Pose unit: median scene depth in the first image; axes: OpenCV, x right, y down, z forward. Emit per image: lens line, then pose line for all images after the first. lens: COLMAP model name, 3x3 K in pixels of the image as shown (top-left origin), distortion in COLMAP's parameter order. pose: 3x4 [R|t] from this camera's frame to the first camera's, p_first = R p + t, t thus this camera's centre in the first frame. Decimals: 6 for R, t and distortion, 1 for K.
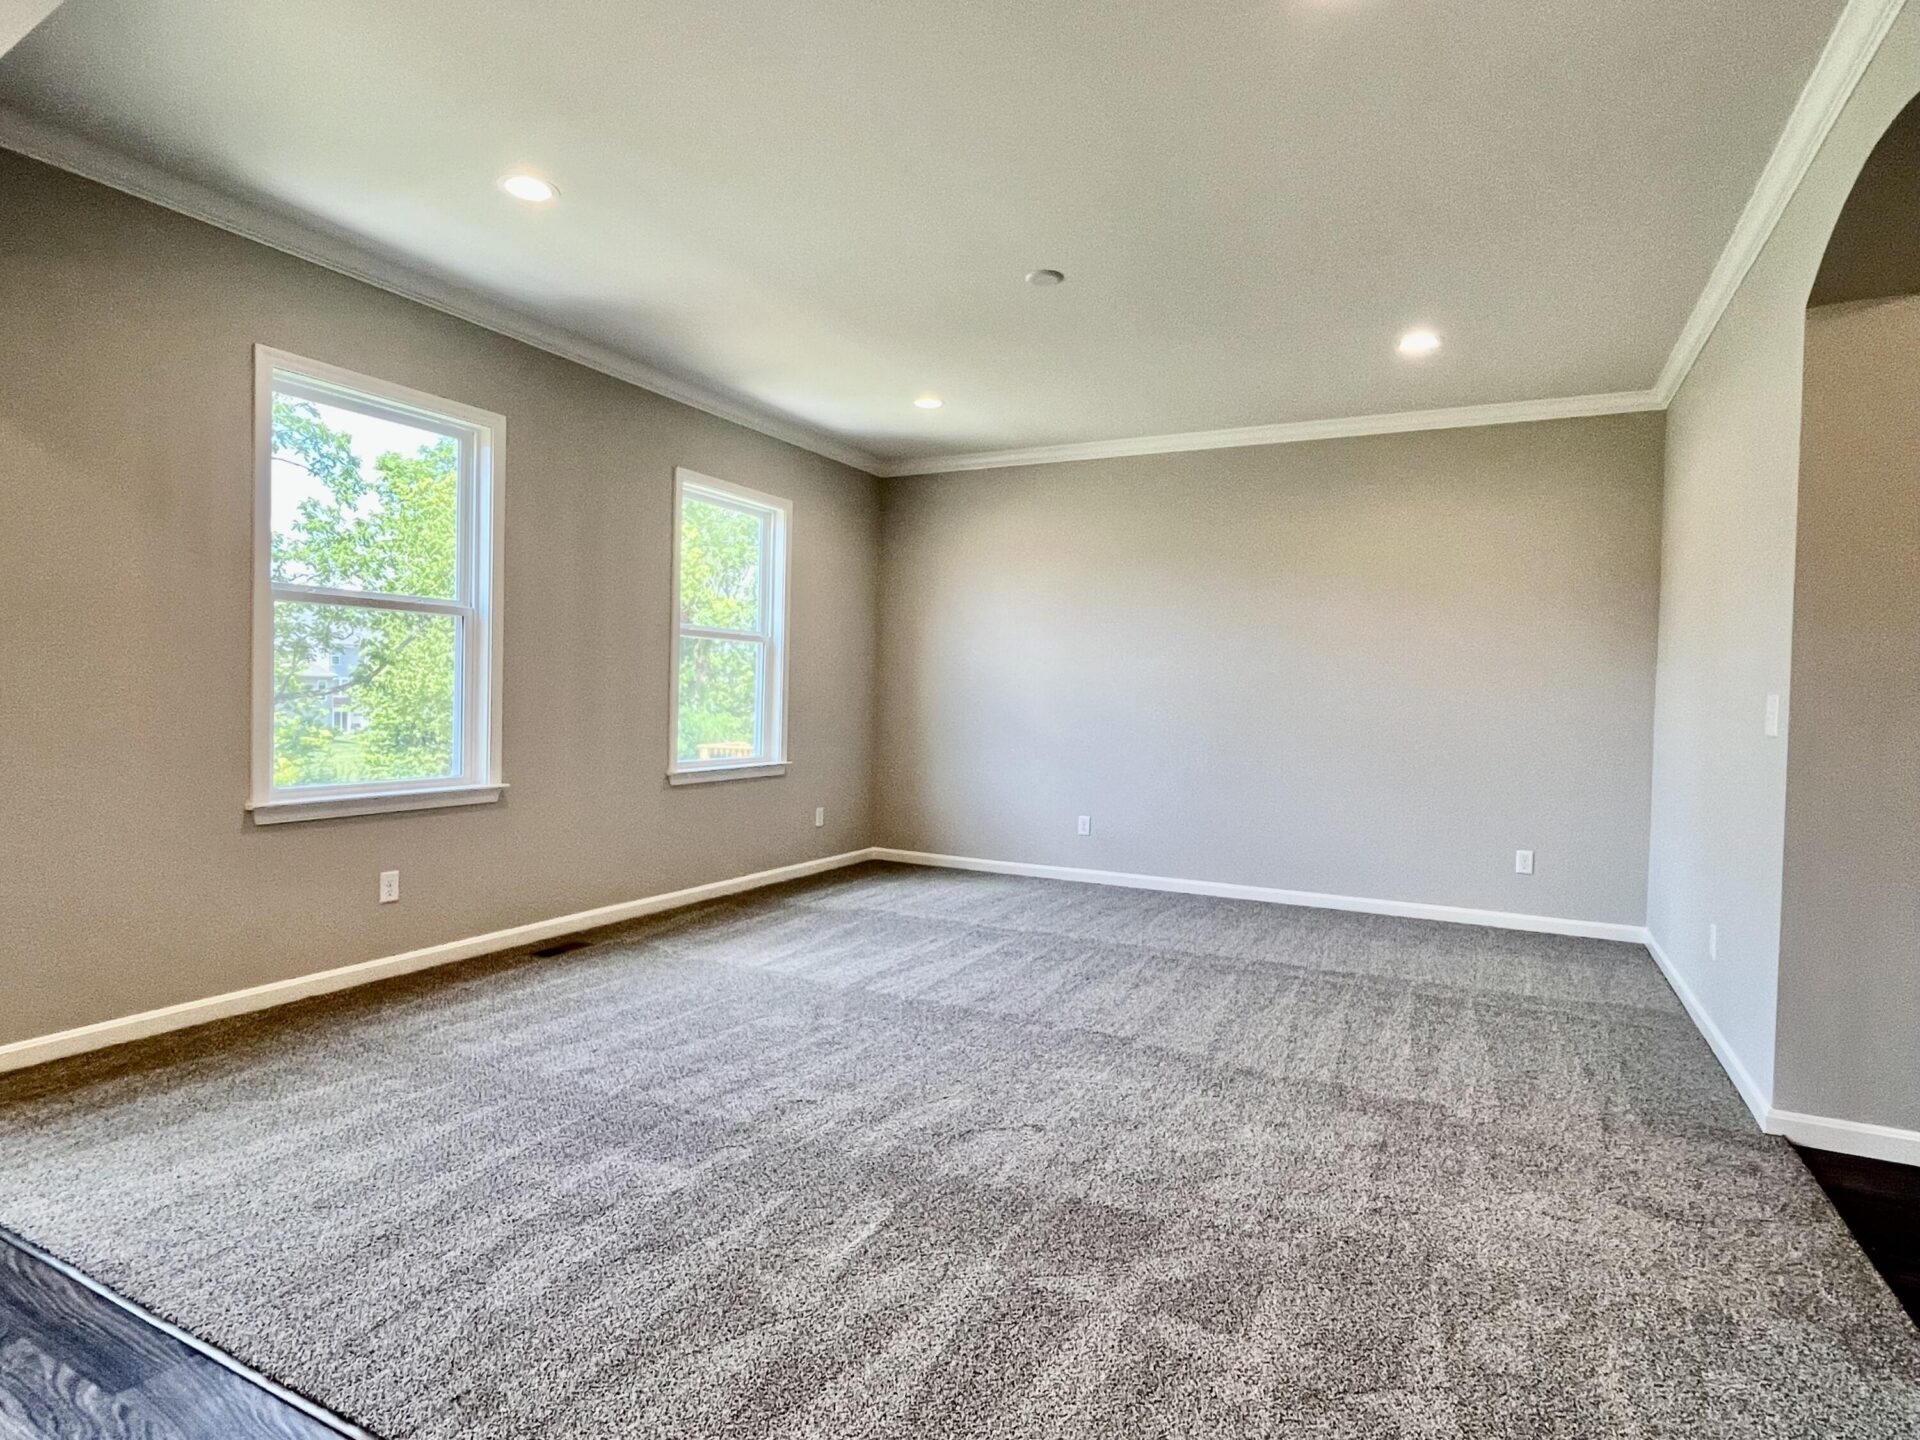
lens RADIAL K [[1028.7, 0, 959.6], [0, 1028.7, 708.1], [0, 0, 1]] dist [-0.004795, -0.002122]
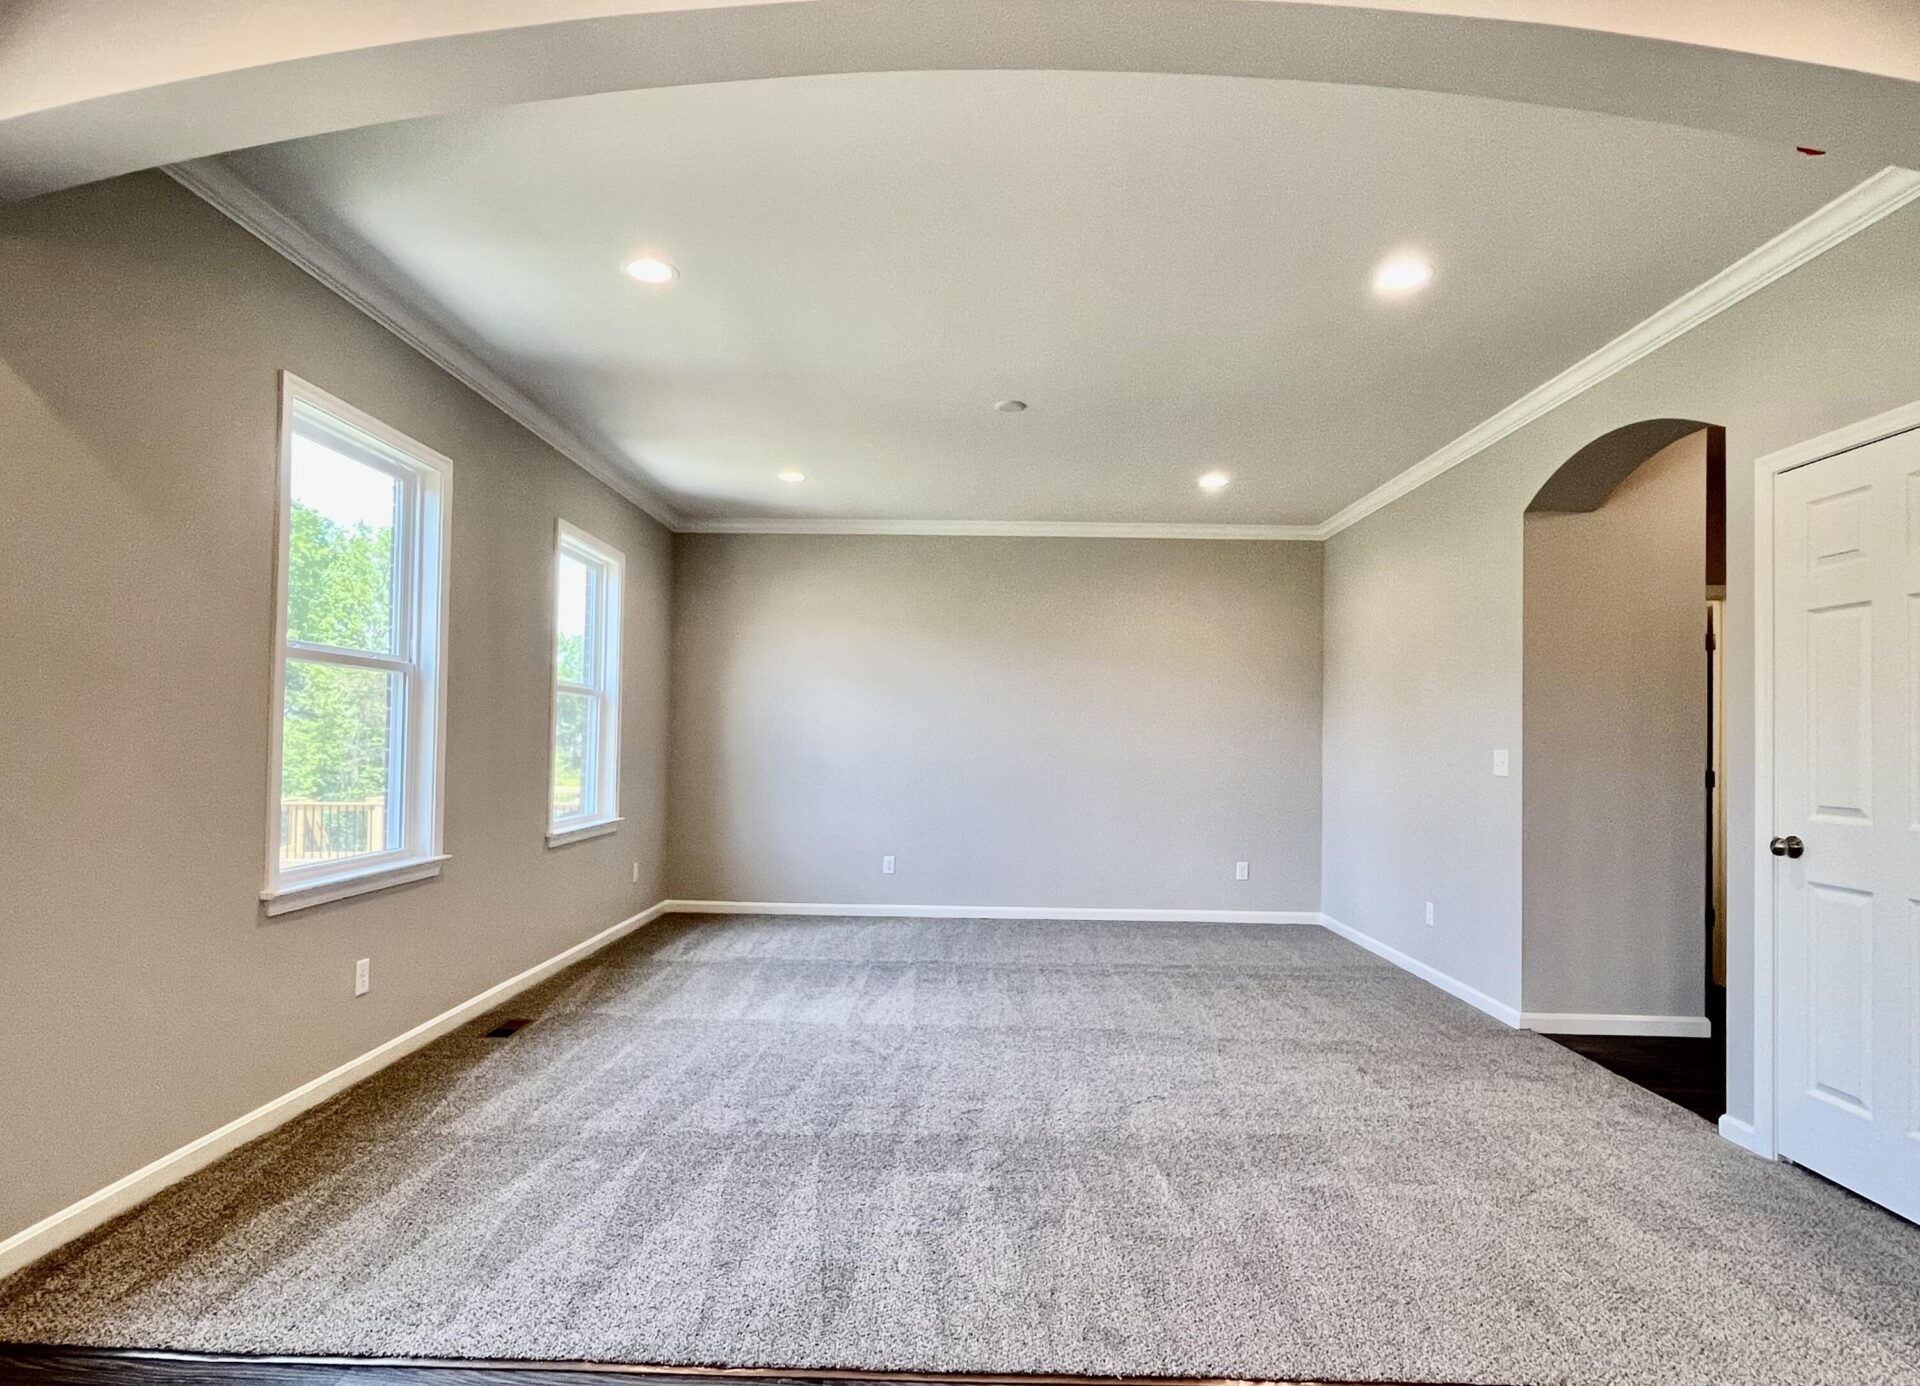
lens RADIAL K [[1017.7, 0, 964.8], [0, 1017.7, 708.0], [0, 0, 1]] dist [-0.007583, 0.001436]
pose [[0.898595, 0.006017, 0.438738, -0.551860], [0.011293, 0.999258, -0.036833, -0.024935], [-0.438633, 0.038053, 0.897860, -0.037378]]
